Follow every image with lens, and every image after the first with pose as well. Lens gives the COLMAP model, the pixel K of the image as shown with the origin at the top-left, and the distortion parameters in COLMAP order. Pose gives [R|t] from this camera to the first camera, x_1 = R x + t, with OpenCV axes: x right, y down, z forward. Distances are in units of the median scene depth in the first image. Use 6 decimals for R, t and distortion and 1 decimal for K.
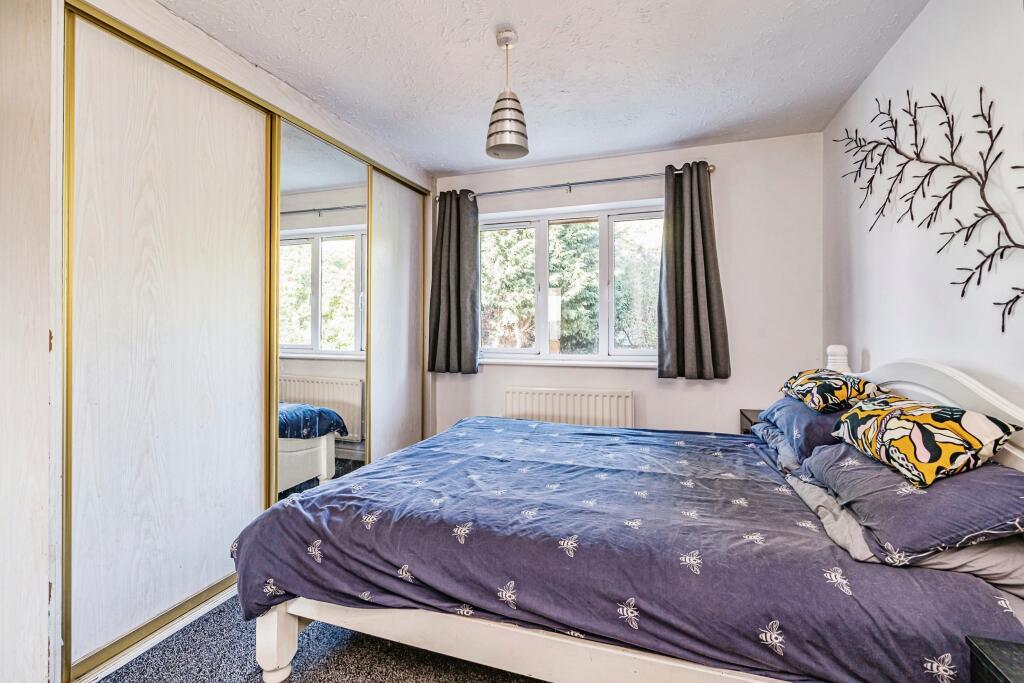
lens RADIAL K [[468.2, 0, 510.7], [0, 468.2, 326.1], [0, 0, 1]] dist [-0.002434, 0.000783]
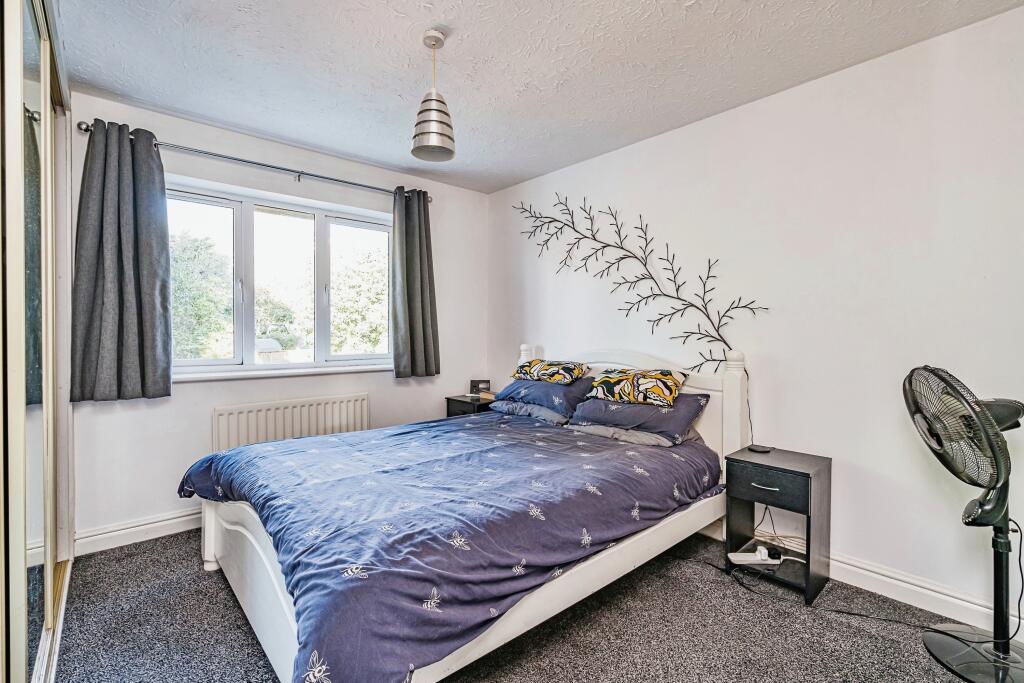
lens RADIAL K [[459.3, 0, 511.3], [0, 459.3, 341.6], [0, 0, 1]] dist [-0.001642, 0.000736]
pose [[0.498805, -0.014916, 0.866586, -0.802767], [-0.002452, 0.999824, 0.018620, 0.006947], [-0.866711, -0.011413, 0.498680, 0.374885]]
